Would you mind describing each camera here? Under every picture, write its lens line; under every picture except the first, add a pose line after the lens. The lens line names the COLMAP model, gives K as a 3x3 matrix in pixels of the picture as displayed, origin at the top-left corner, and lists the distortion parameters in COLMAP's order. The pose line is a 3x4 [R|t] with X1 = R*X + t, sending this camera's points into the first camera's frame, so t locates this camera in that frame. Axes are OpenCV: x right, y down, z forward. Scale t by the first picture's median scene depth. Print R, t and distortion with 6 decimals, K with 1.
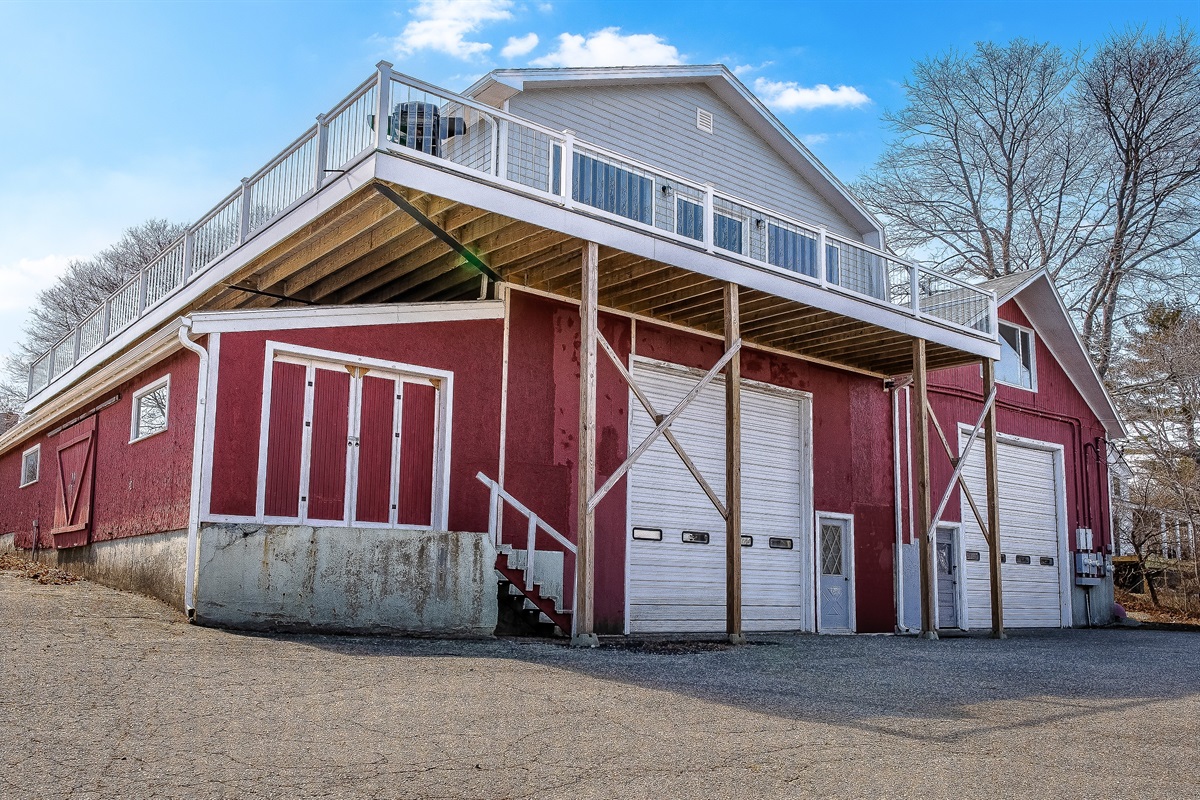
lens RADIAL K [[902.1, 0, 599.1], [0, 902.1, 395.2], [0, 0, 1]] dist [0.006968, -0.002132]
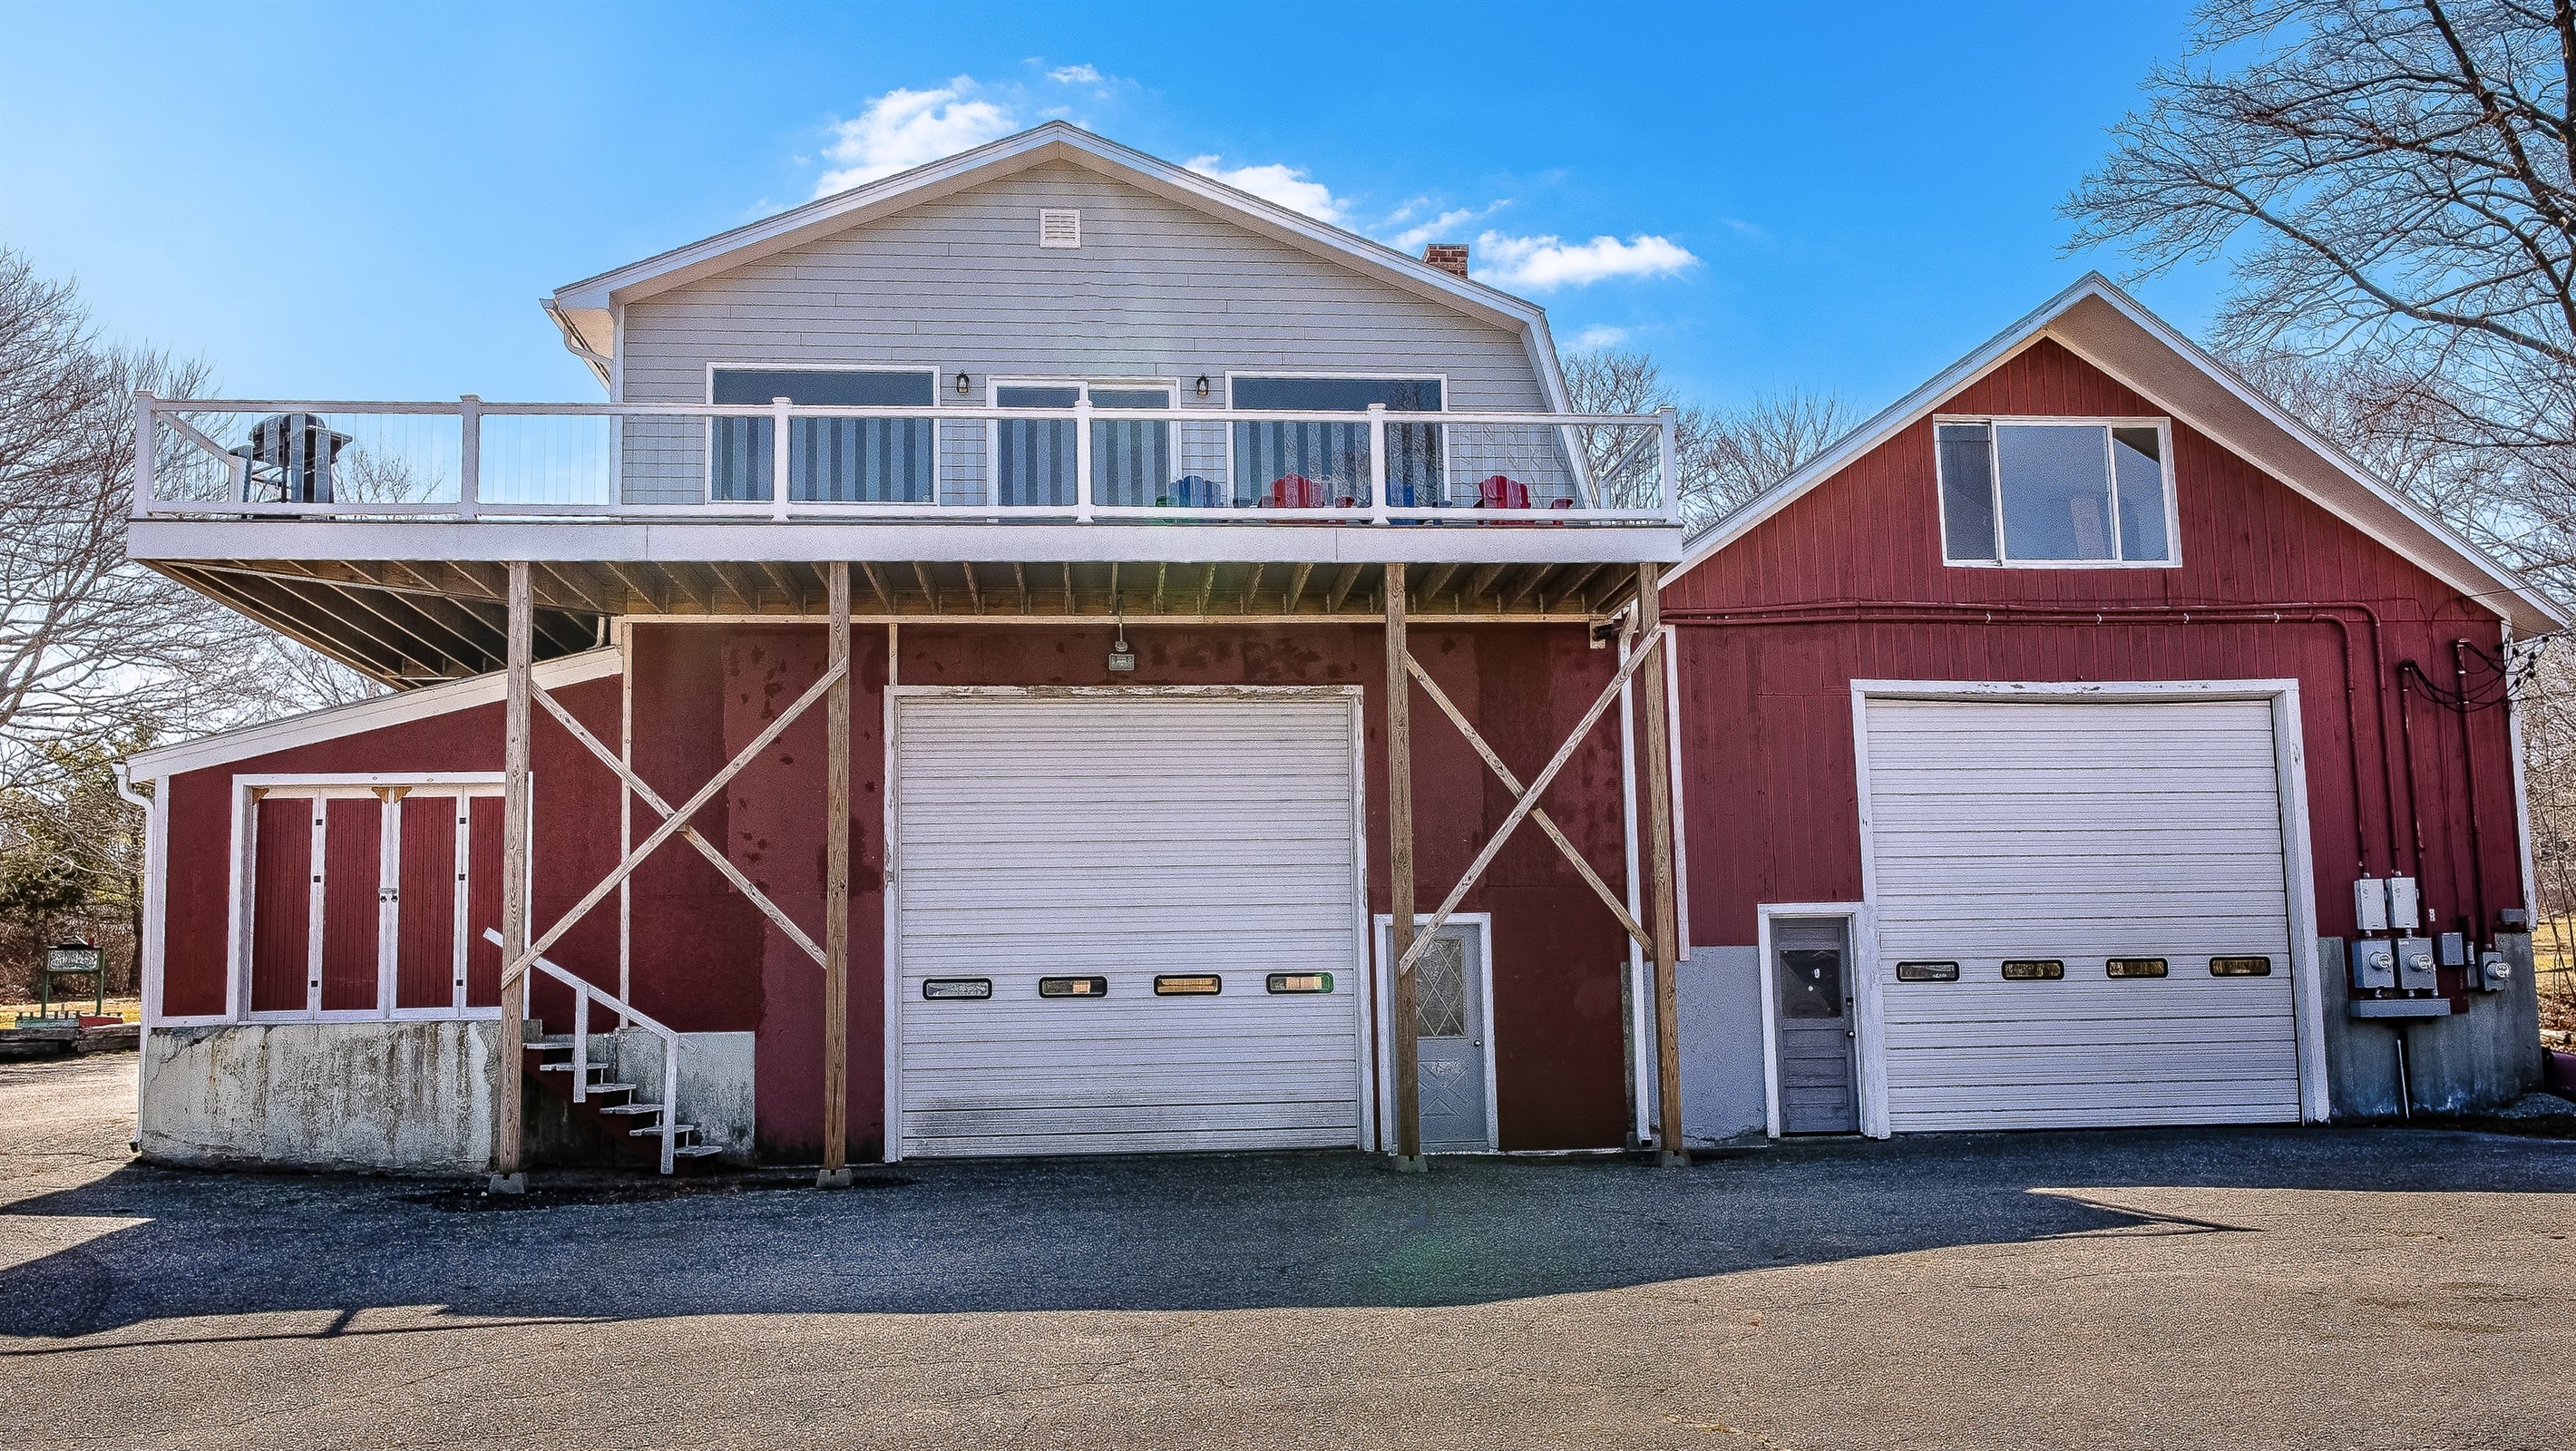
lens RADIAL K [[1693.5, 0, 1288.0], [0, 1693.5, 725.5], [0, 0, 1]] dist [0.001272, 0.000835]
pose [[0.855499, -0.128413, -0.501629, 0.890569], [0.144527, 0.989477, -0.006816, 0.027492], [0.497226, -0.066668, 0.865056, 0.195514]]
